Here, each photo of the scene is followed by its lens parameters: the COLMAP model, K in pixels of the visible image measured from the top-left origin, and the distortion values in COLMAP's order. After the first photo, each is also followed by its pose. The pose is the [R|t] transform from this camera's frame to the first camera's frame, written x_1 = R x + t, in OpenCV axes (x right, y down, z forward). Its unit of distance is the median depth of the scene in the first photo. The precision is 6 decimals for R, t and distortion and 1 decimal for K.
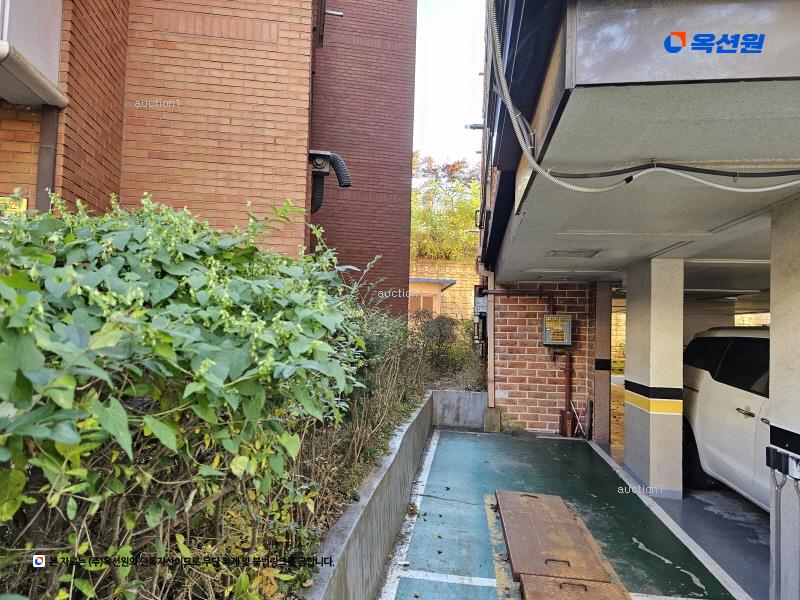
lens RADIAL K [[533.8, 0, 384.6], [0, 533.8, 301.2], [0, 0, 1]] dist [0.081134, -0.069566]
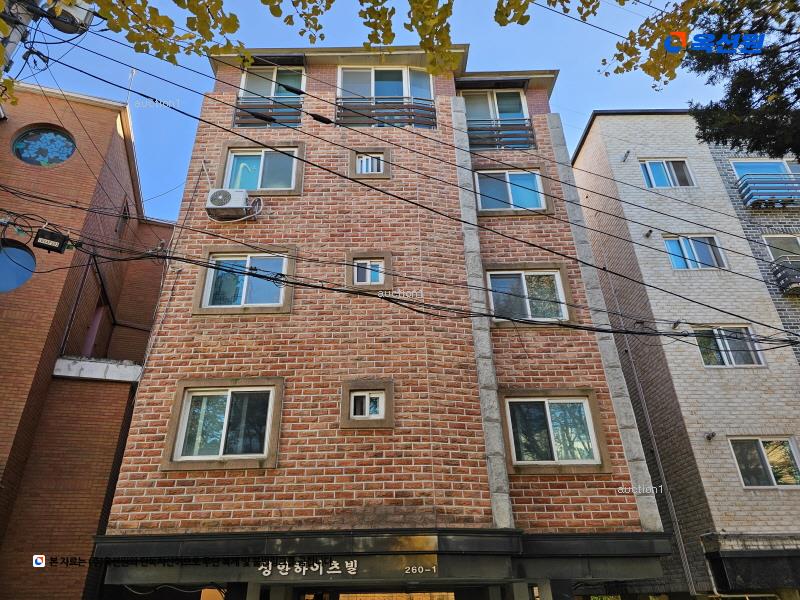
lens RADIAL K [[533.8, 0, 384.6], [0, 533.8, 301.2], [0, 0, 1]] dist [0.081134, -0.069566]
pose [[0.989916, 0.026191, 0.139215, 0.909580], [0.037300, 0.899887, -0.434525, -0.212294], [-0.136658, 0.435336, 0.889835, -2.040753]]
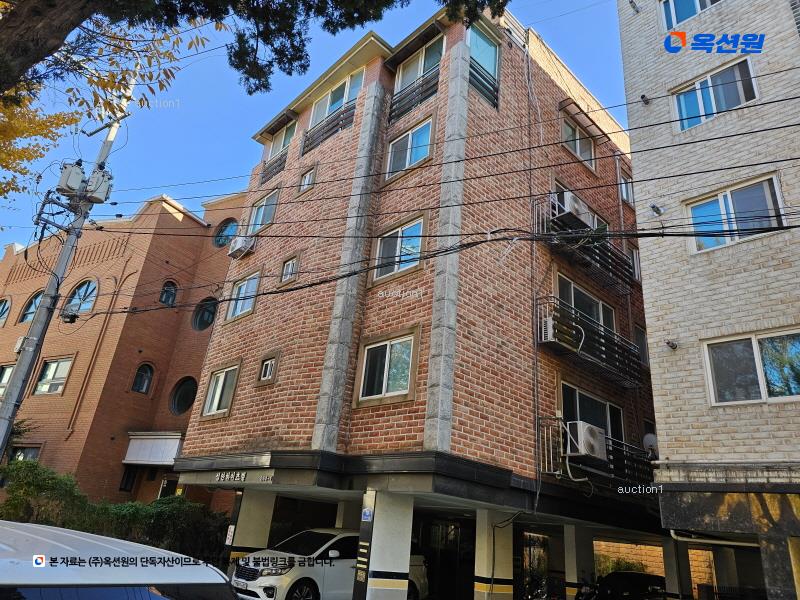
lens RADIAL K [[533.8, 0, 384.6], [0, 533.8, 301.2], [0, 0, 1]] dist [0.081134, -0.069566]
pose [[0.777889, -0.205959, -0.593691, 3.951842], [-0.045123, 0.924018, -0.379677, 0.022599], [0.626779, 0.322136, 0.709490, -1.761091]]
